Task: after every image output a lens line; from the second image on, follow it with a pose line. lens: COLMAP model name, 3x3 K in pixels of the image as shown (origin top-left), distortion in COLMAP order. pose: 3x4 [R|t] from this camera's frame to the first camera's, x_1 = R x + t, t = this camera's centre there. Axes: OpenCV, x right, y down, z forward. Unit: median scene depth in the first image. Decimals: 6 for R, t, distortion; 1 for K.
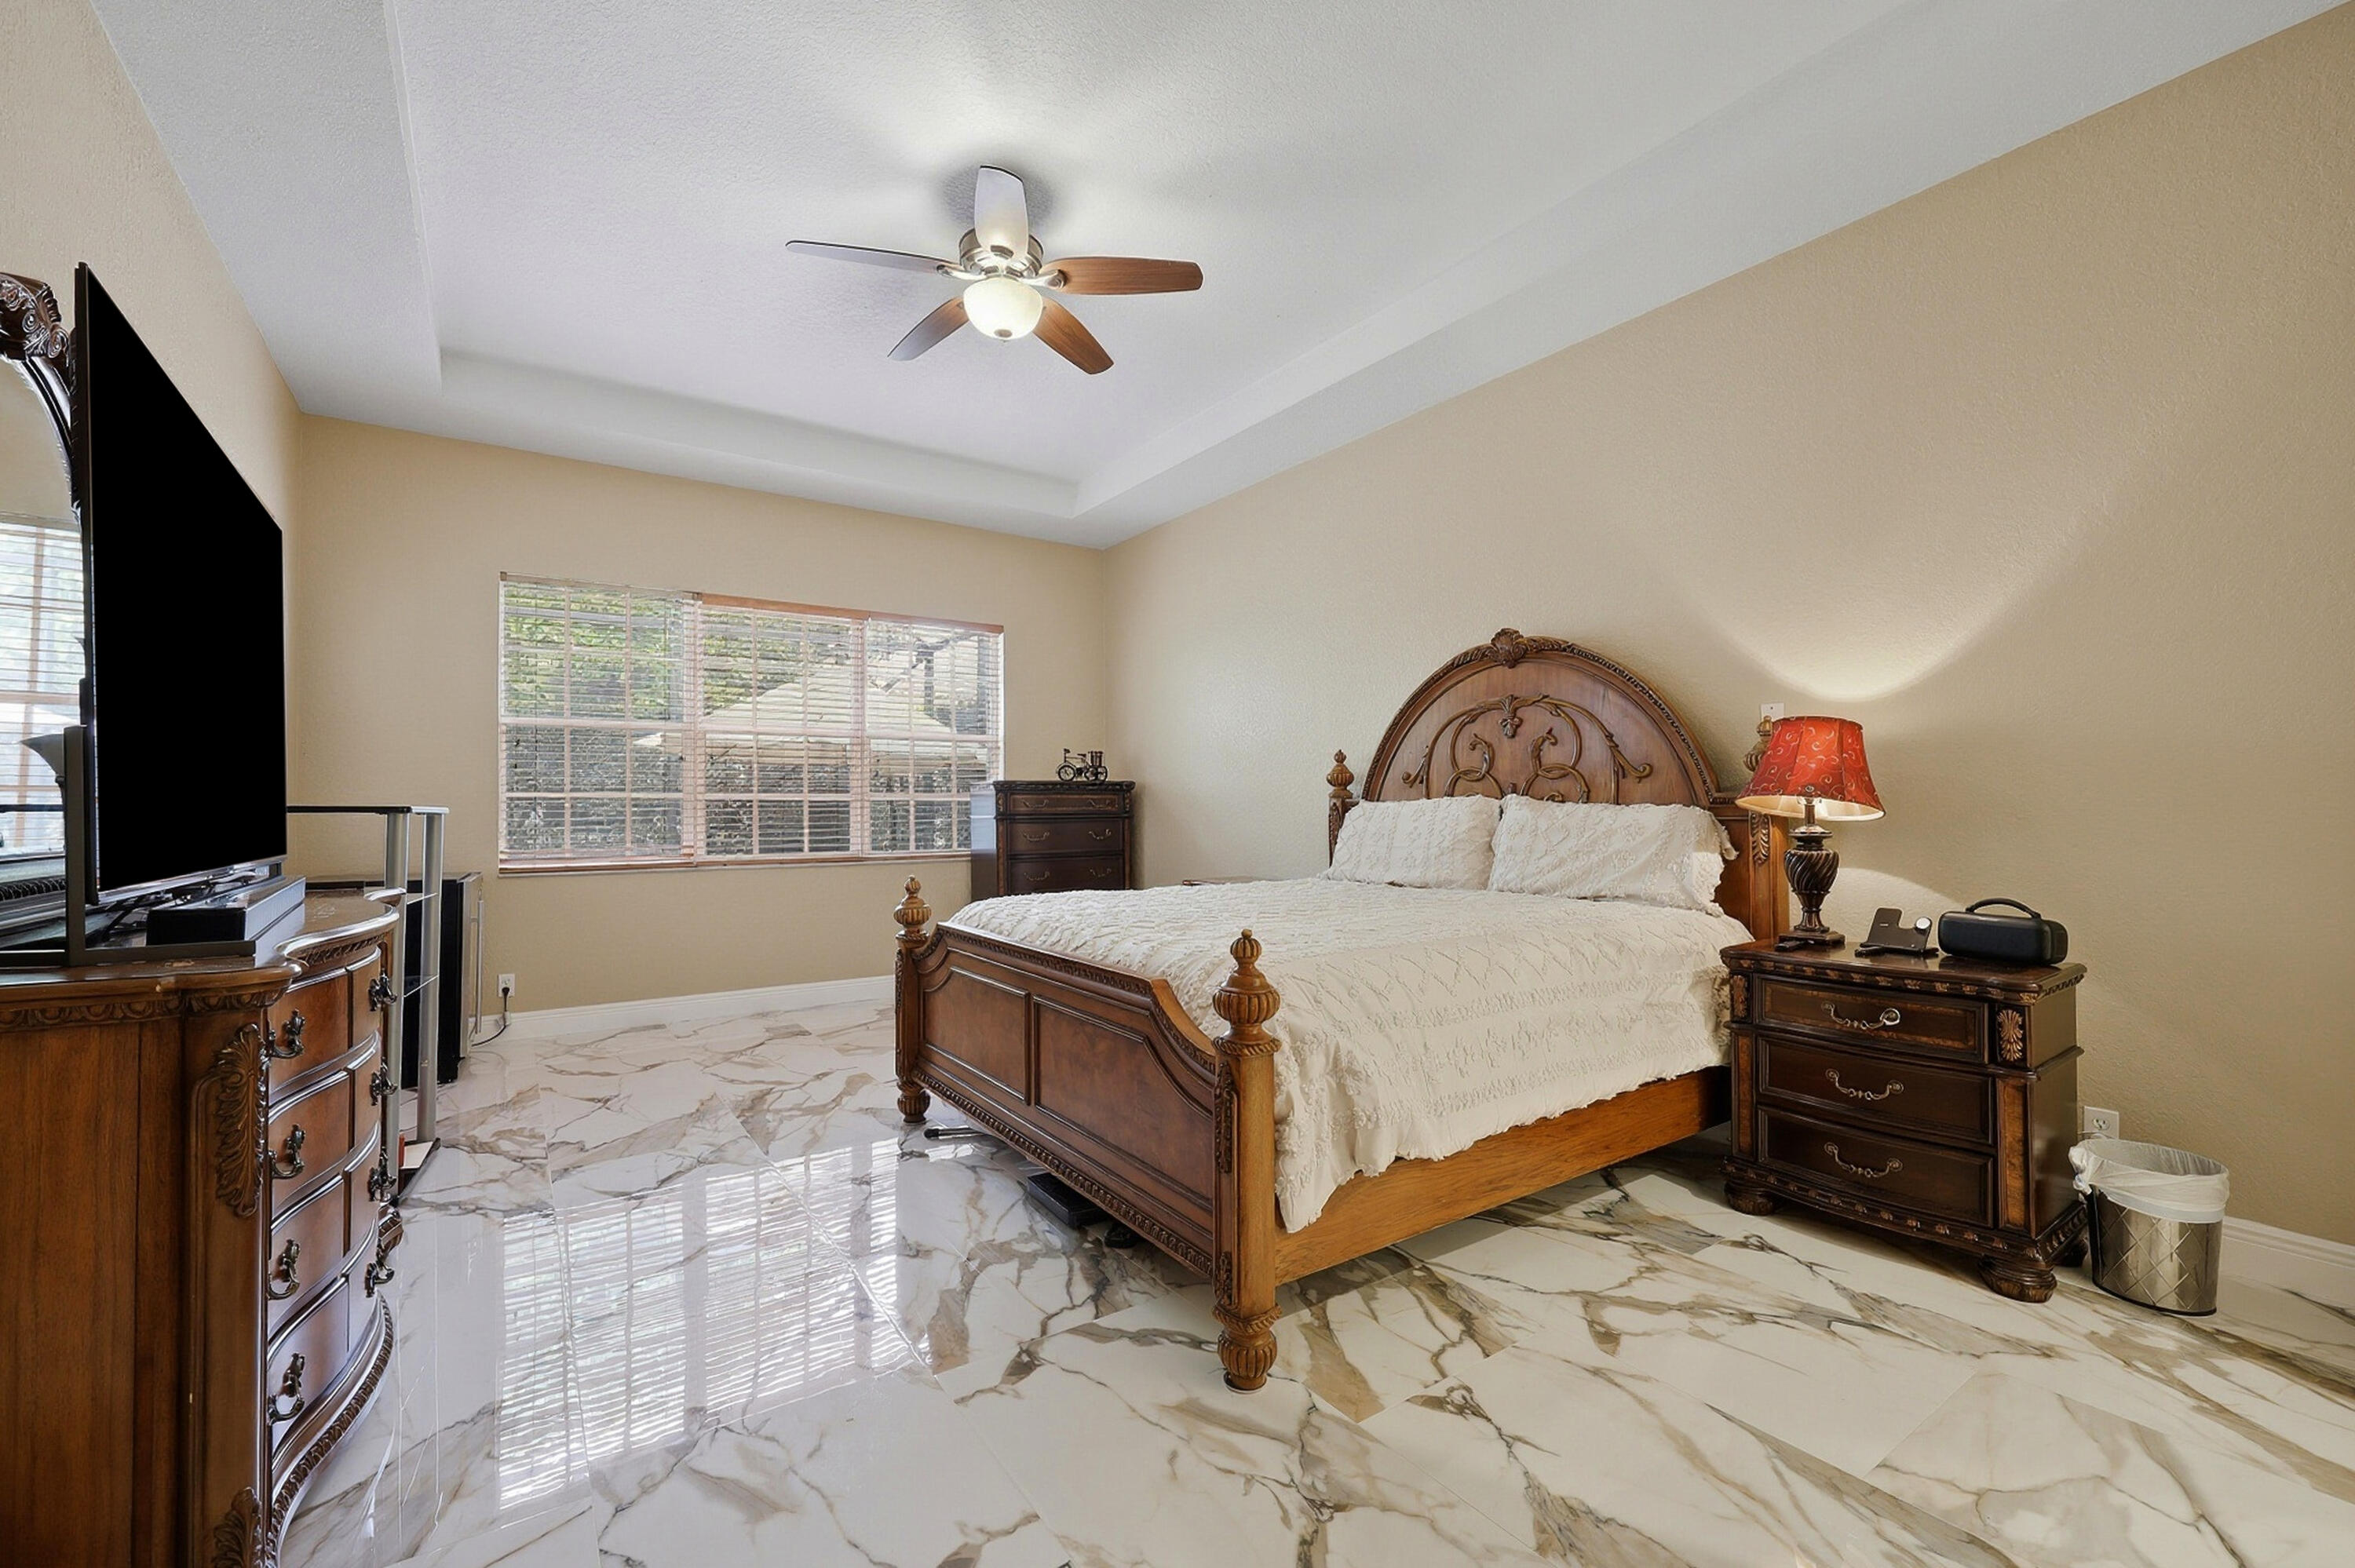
lens RADIAL K [[974.3, 0, 1176.0], [0, 974.3, 800.2], [0, 0, 1]] dist [0.003221, 0.000021]
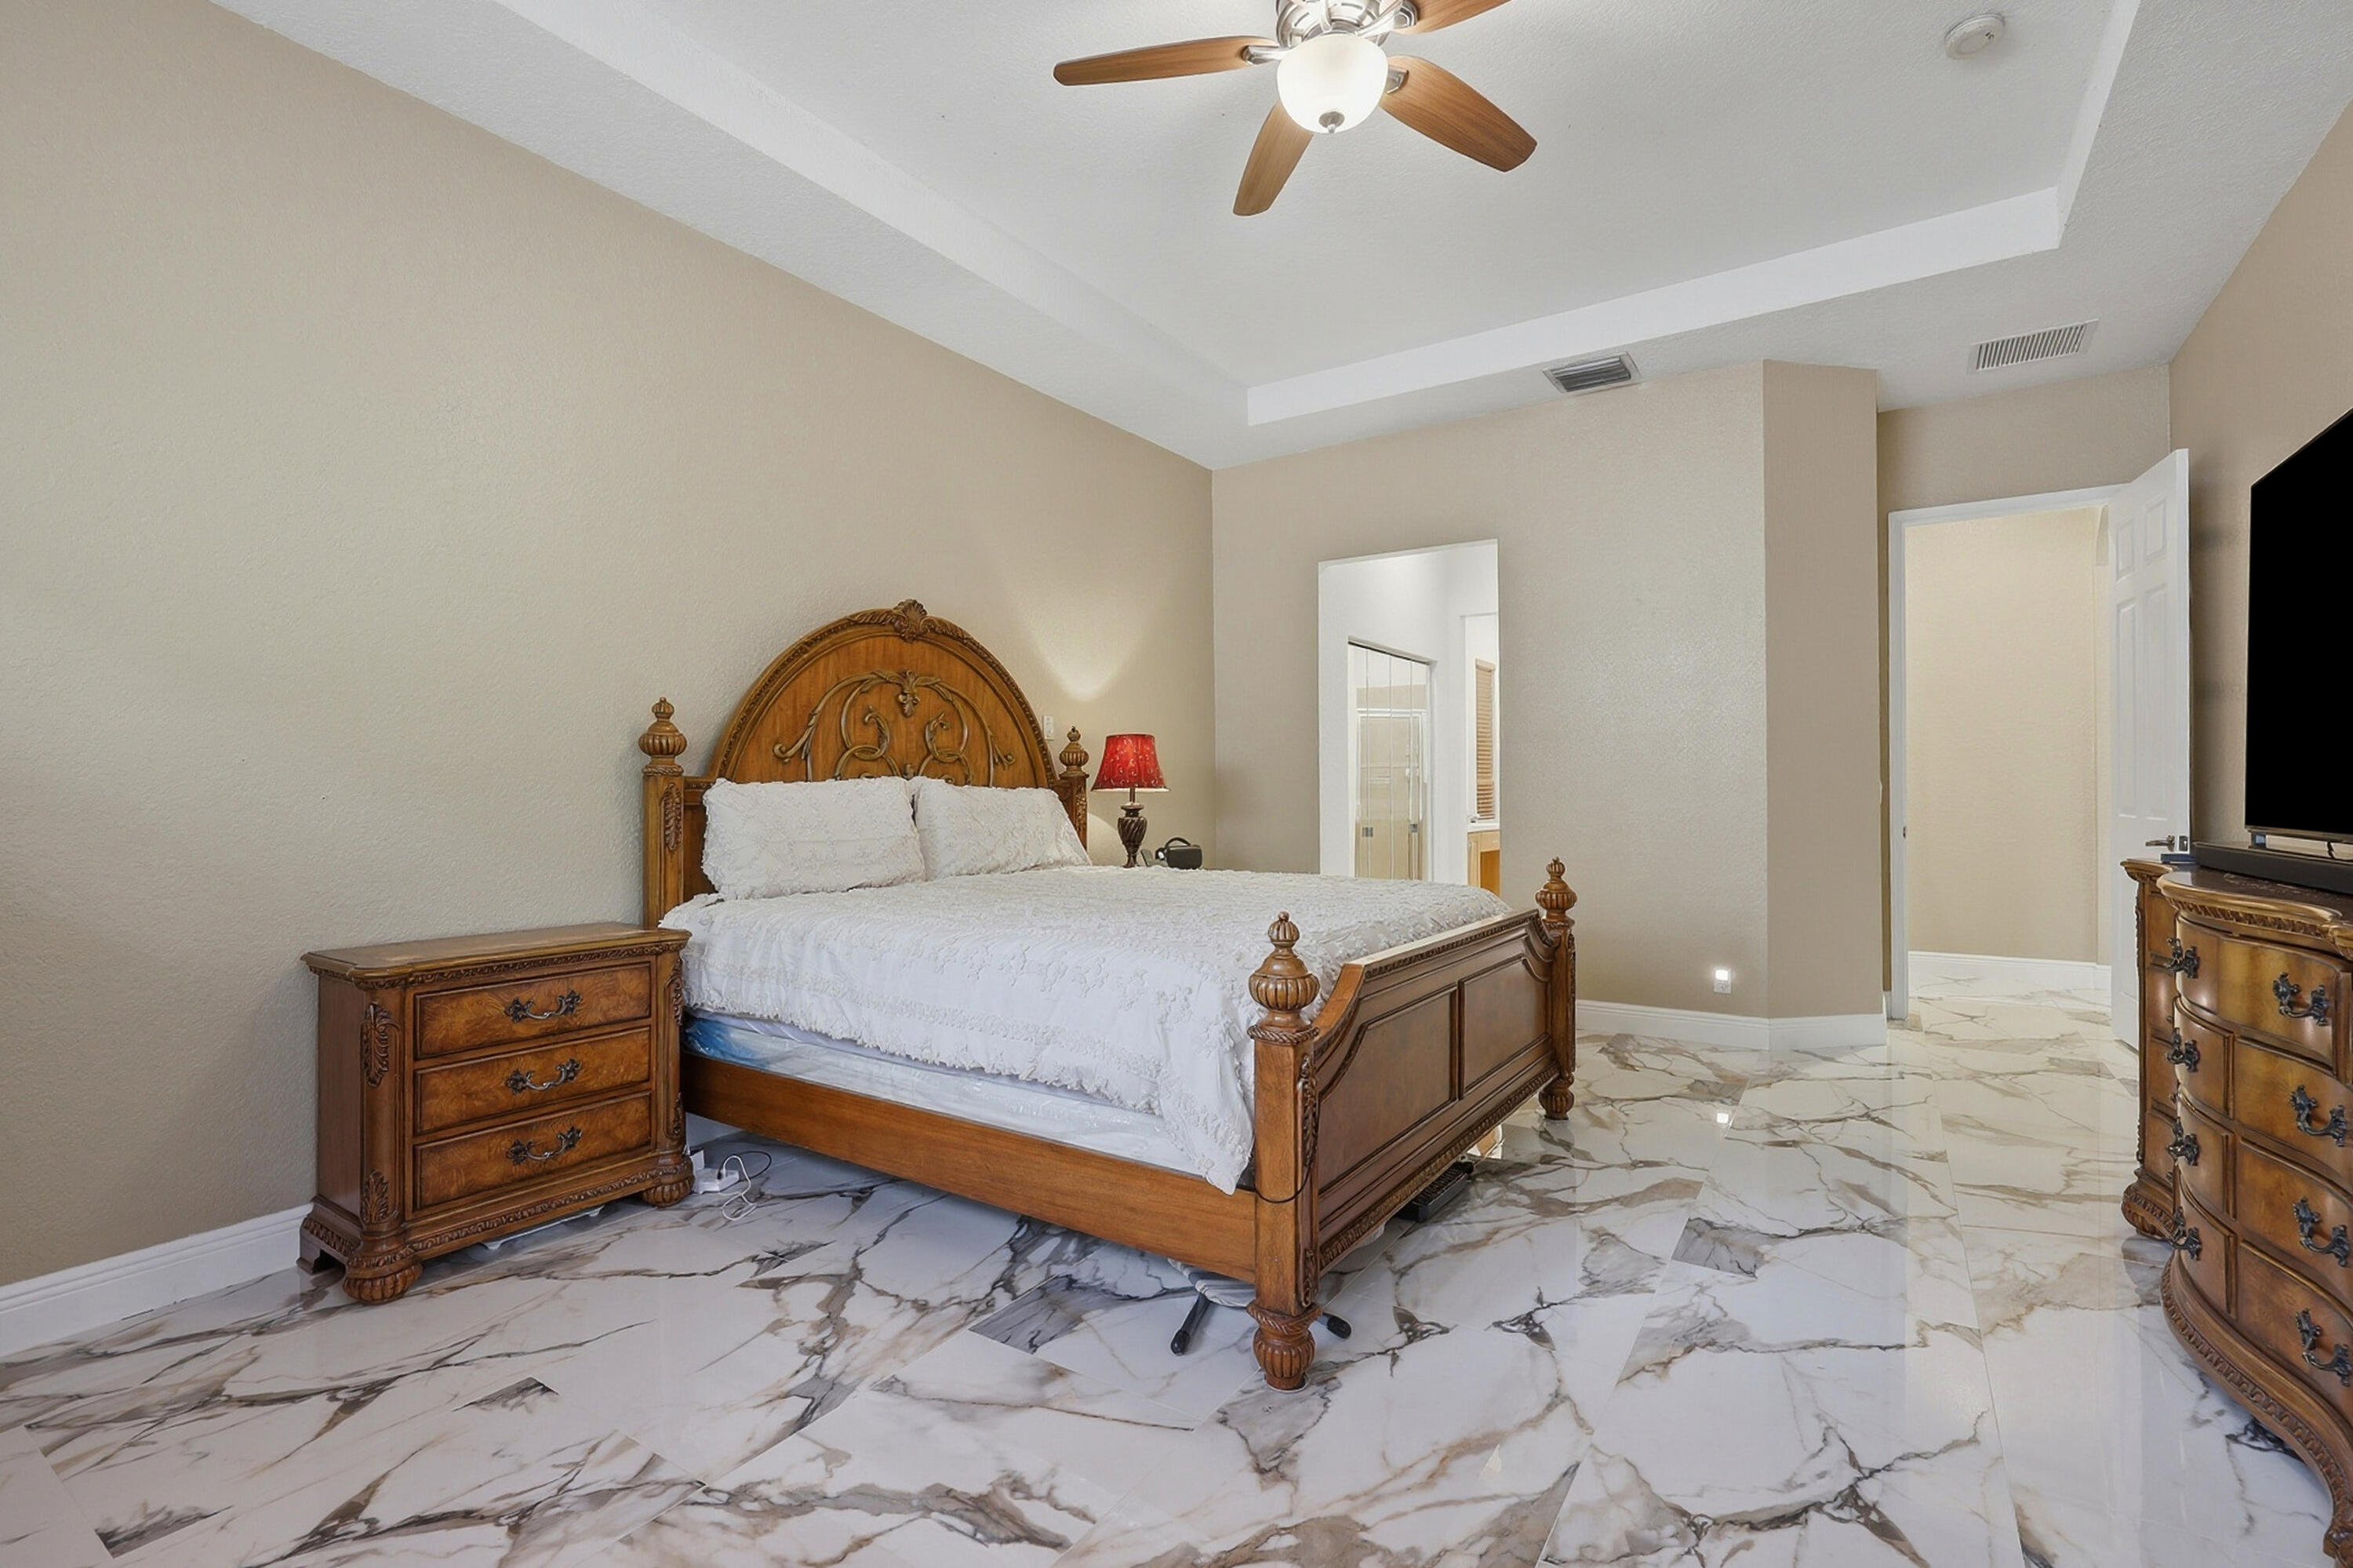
lens RADIAL K [[1042.4, 0, 1174.5], [0, 1042.4, 785.3], [0, 0, 1]] dist [-0.002084, -0.000042]
pose [[-0.363348, 0.009262, 0.931607, -0.782746], [-0.001788, 0.999942, -0.010639, 0.014359], [-0.931652, -0.005532, -0.363311, 1.280481]]
